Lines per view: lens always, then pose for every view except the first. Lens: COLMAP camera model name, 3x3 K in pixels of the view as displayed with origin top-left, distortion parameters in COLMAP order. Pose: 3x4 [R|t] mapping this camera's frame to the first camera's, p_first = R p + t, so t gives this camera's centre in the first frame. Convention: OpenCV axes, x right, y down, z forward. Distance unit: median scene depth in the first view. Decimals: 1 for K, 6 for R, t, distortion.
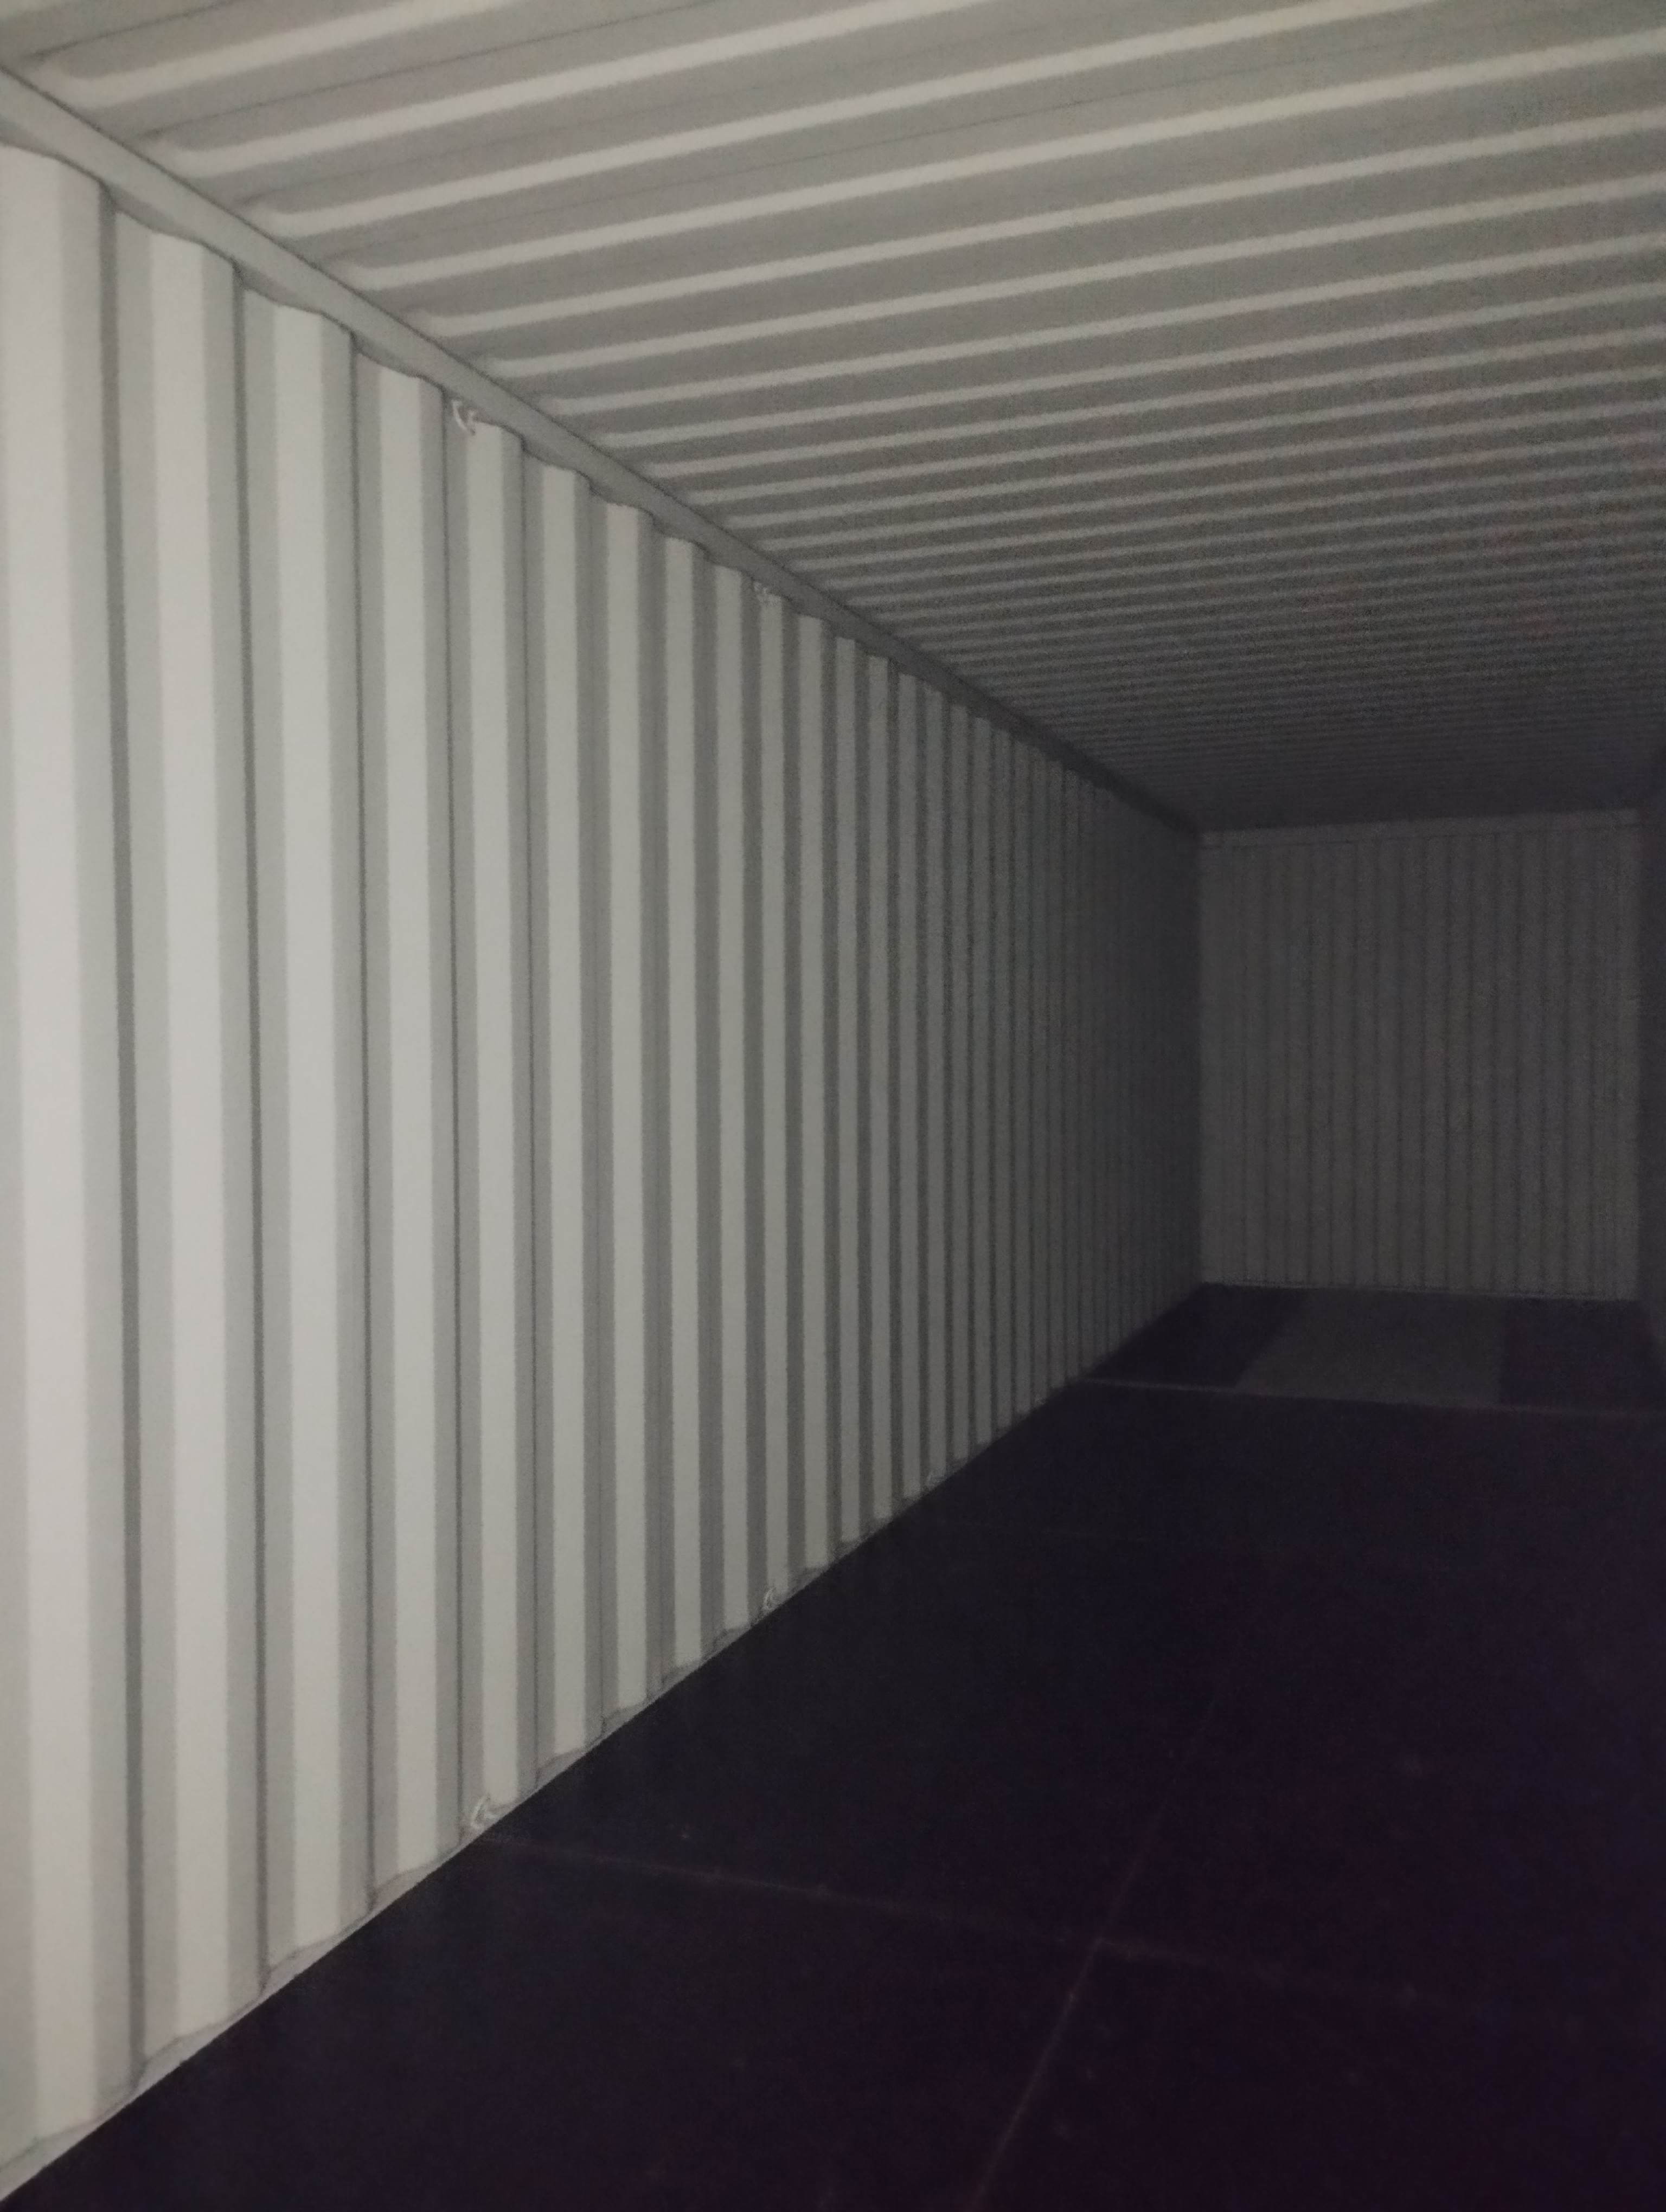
lens RADIAL K [[1892.0, 0, 833.0], [0, 1892.0, 1106.0], [0, 0, 1]] dist [0.095924, -0.139668]
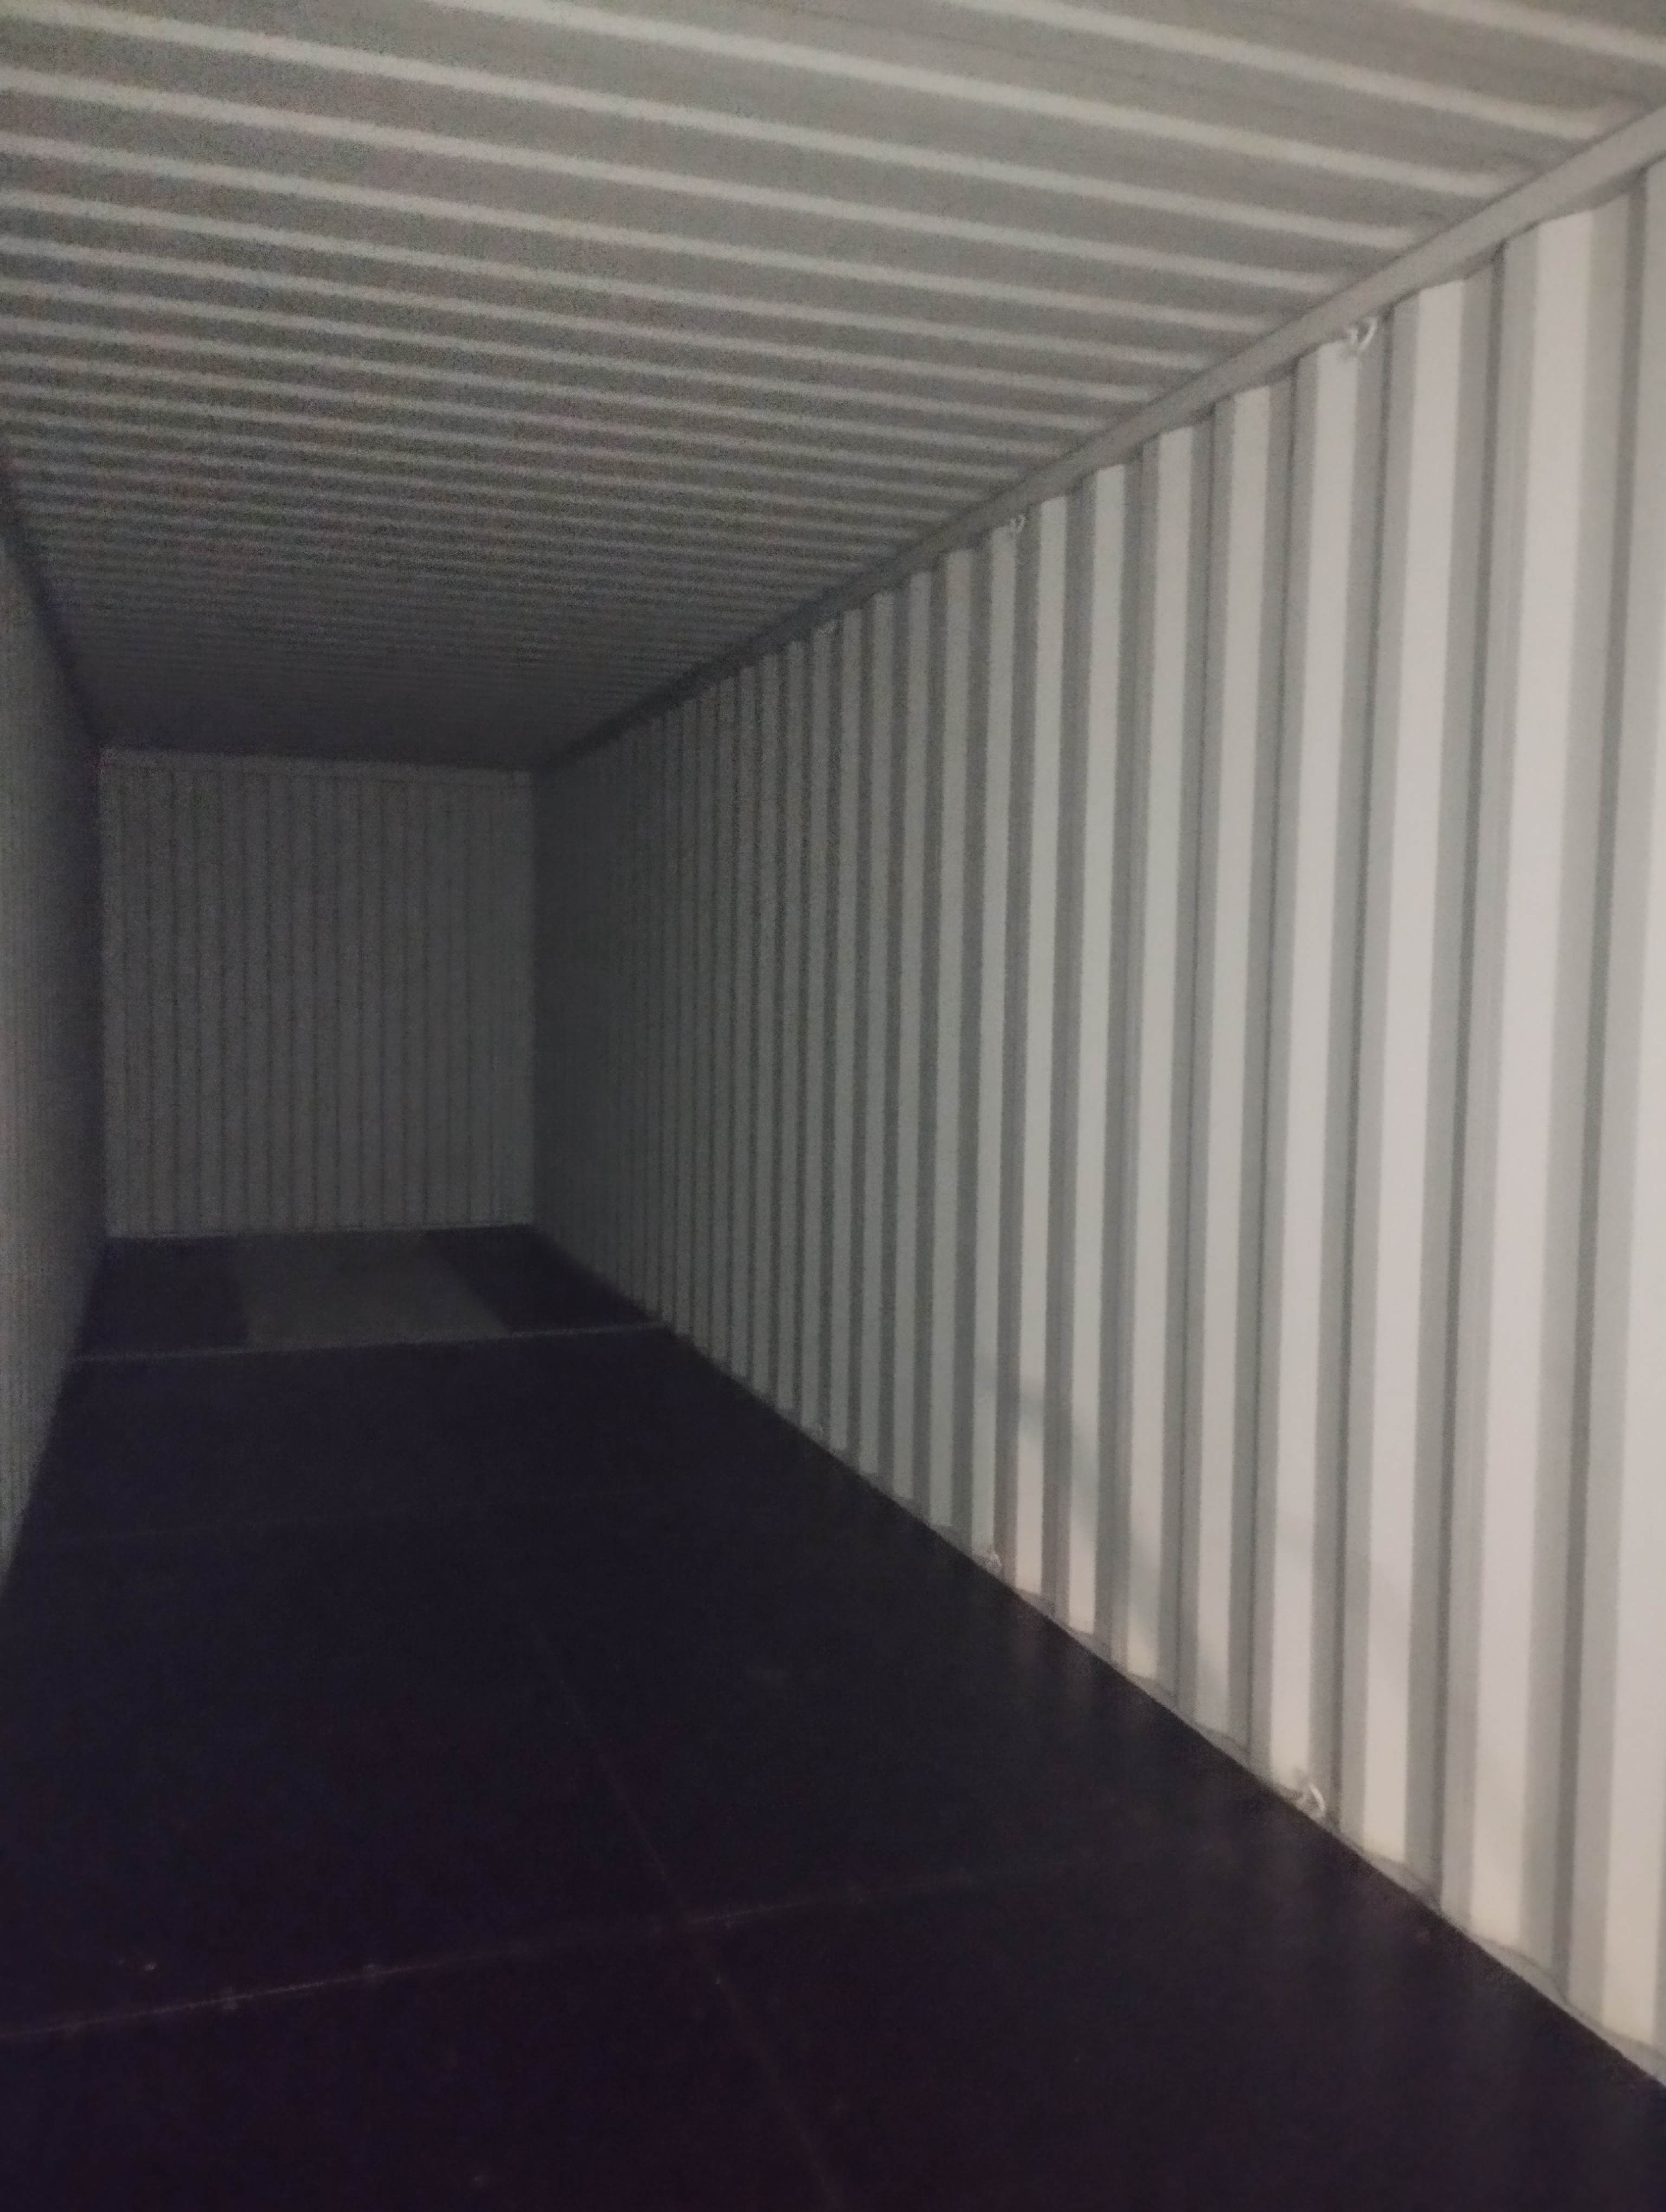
lens RADIAL K [[1892.0, 0, 833.0], [0, 1892.0, 1106.0], [0, 0, 1]] dist [0.095924, -0.139668]
pose [[0.768061, -0.021921, 0.640001, -0.144095], [0.002418, 0.999506, 0.031334, 0.000025], [-0.640372, -0.022519, 0.767735, 0.064516]]
